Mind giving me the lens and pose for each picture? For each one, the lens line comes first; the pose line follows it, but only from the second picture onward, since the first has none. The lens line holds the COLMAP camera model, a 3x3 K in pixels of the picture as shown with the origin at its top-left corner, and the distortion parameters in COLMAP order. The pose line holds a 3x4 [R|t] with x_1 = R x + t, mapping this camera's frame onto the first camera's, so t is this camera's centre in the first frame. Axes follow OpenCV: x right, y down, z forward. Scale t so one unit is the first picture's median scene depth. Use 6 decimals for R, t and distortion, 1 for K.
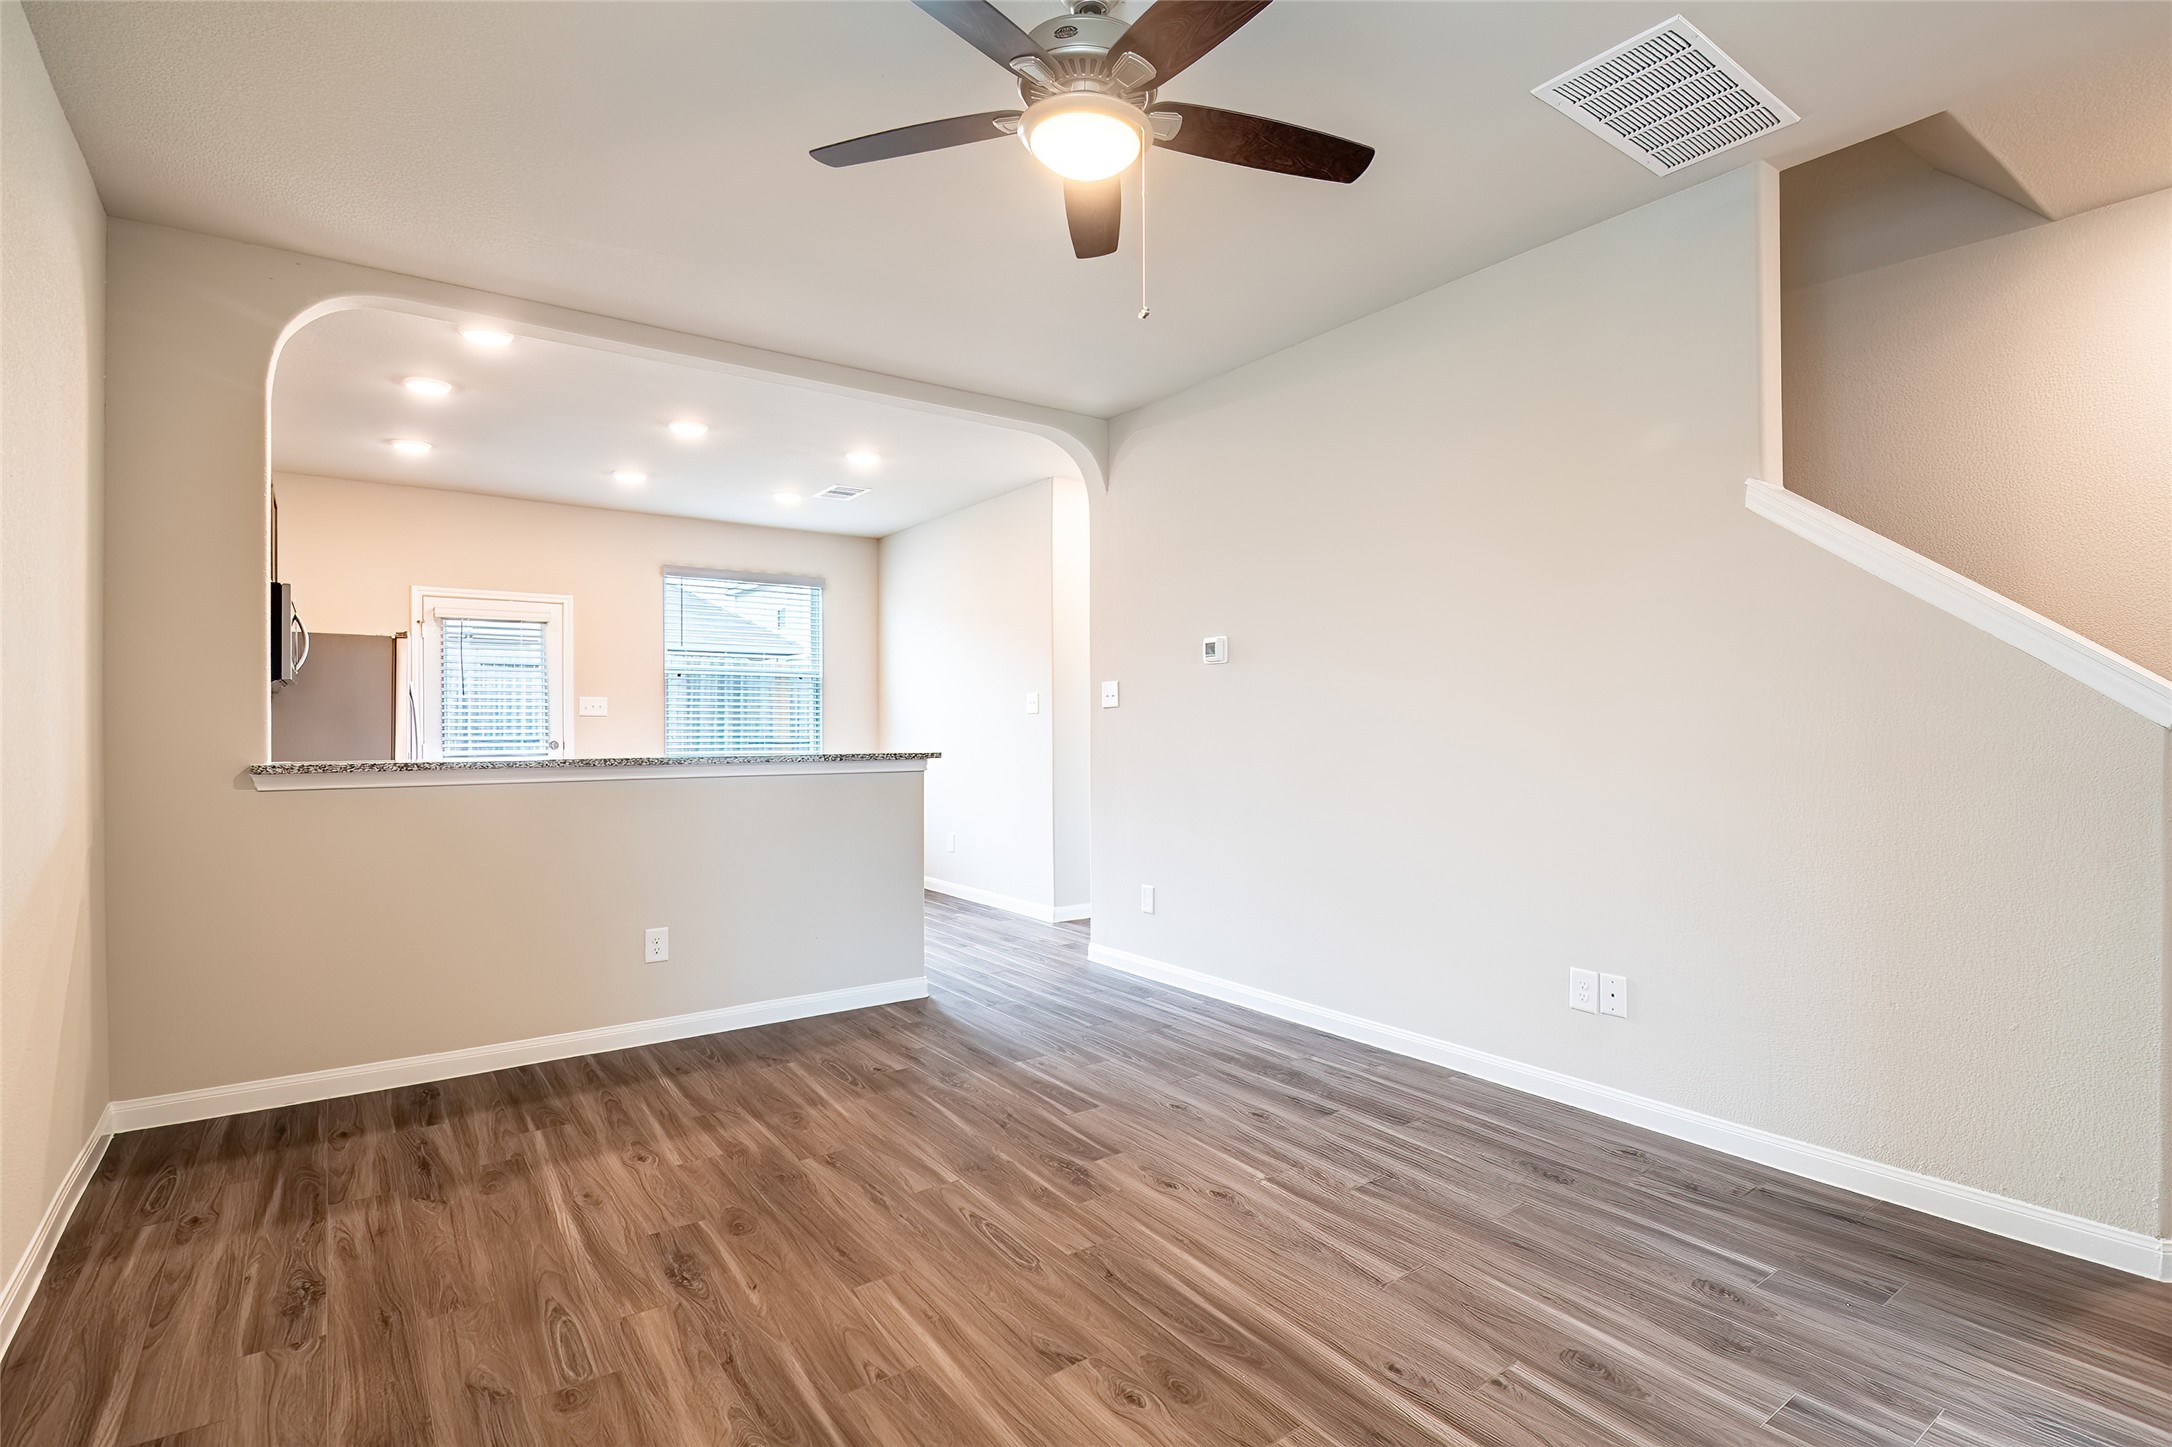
lens RADIAL K [[1038.9, 0, 1101.5], [0, 1038.9, 718.9], [0, 0, 1]] dist [0.002338, -0.004368]
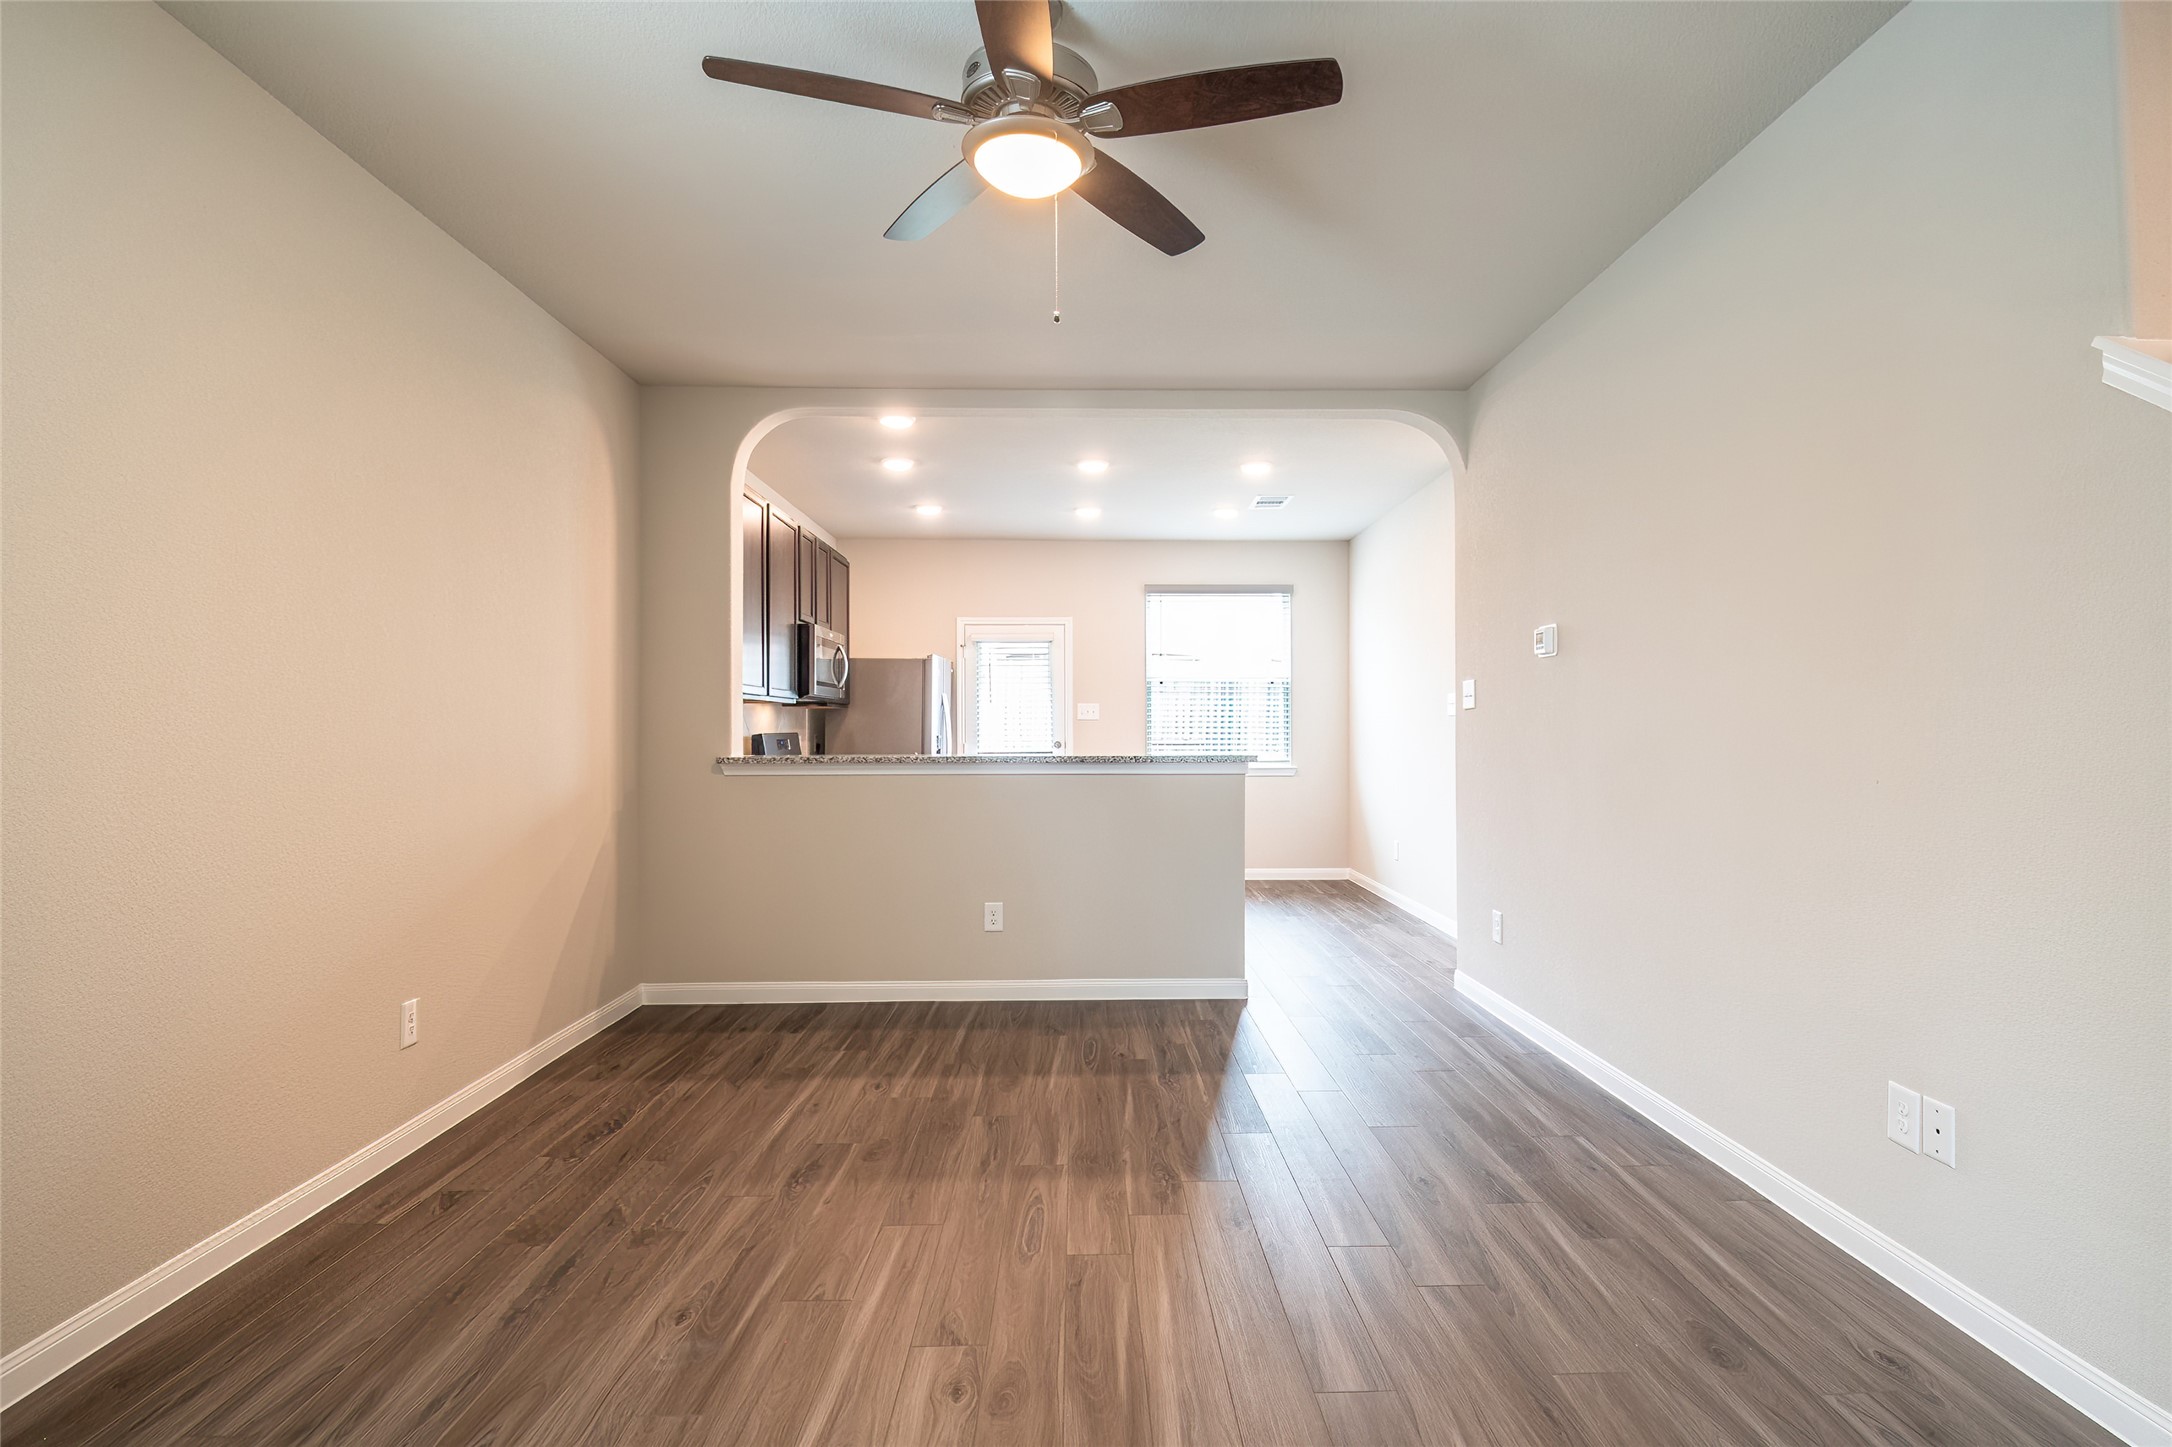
lens RADIAL K [[1038.9, 0, 1122.3], [0, 1038.9, 715.2], [0, 0, 1]] dist [0.002338, -0.004368]
pose [[0.827658, -0.005526, -0.561206, 0.422011], [0.002747, 0.999979, -0.005796, -0.002392], [0.561227, 0.003255, 0.827656, 0.139066]]
